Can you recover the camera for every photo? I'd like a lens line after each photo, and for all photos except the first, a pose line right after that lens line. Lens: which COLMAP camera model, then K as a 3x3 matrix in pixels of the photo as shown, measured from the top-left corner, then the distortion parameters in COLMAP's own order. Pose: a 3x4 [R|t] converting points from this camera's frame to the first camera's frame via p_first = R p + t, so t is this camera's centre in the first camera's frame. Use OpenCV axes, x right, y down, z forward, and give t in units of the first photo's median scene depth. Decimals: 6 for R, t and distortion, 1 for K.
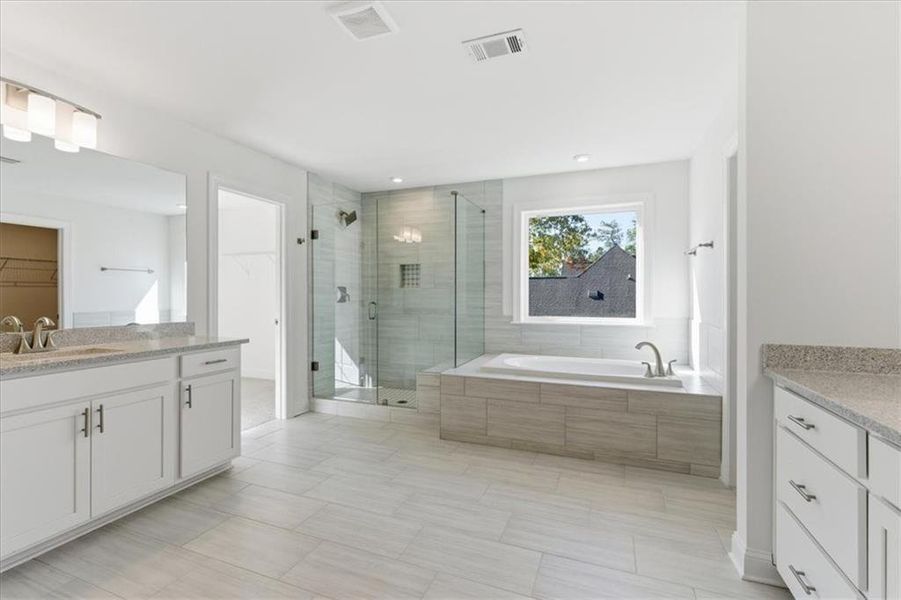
lens RADIAL K [[408.9, 0, 451.9], [0, 408.9, 296.9], [0, 0, 1]] dist [-0.000791, -0.000669]
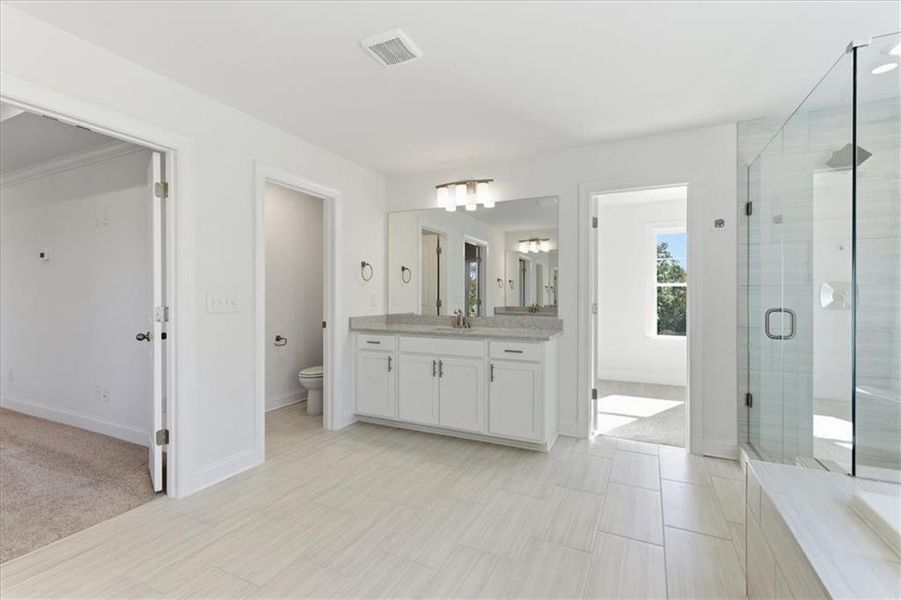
lens RADIAL K [[408.9, 0, 452.0], [0, 408.9, 295.4], [0, 0, 1]] dist [-0.000791, -0.000669]
pose [[-0.081255, 0.004152, -0.996685, 0.659854], [-0.005992, 0.999971, 0.004654, -0.011274], [0.996675, 0.006351, -0.081228, 0.944770]]
